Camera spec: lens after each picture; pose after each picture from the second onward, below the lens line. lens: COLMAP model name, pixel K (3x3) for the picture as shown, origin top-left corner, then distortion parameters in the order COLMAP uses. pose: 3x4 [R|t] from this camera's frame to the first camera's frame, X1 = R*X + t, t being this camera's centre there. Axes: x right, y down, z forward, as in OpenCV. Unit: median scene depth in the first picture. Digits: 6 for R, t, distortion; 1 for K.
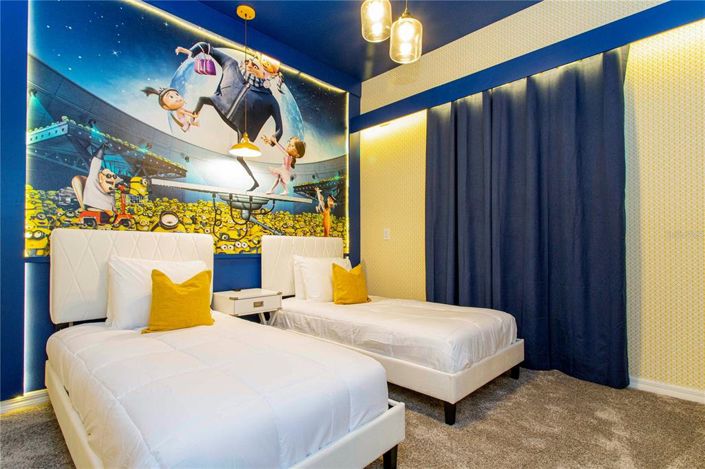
lens RADIAL K [[357.8, 0, 353.4], [0, 357.8, 238.3], [0, 0, 1]] dist [0.000335, 0.000213]
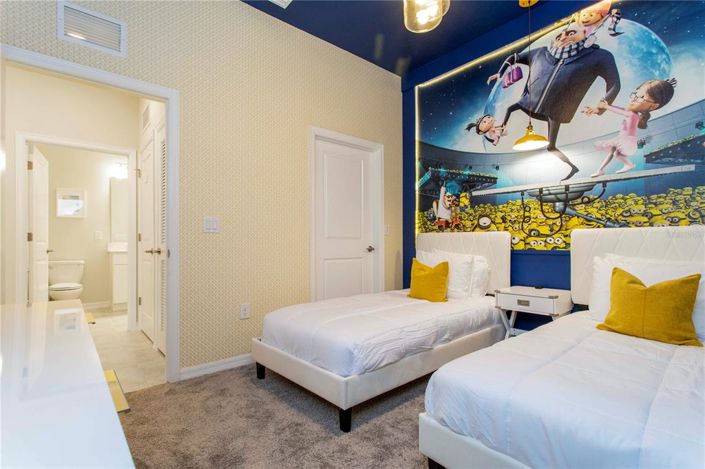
lens RADIAL K [[330.6, 0, 352.5], [0, 330.6, 234.5], [0, 0, 1]] dist [0.000806, 0.000204]
pose [[-0.098022, -0.020150, -0.994980, 0.619948], [0.032914, 0.999182, -0.023478, 0.005530], [0.994640, -0.035050, -0.097278, 0.595466]]
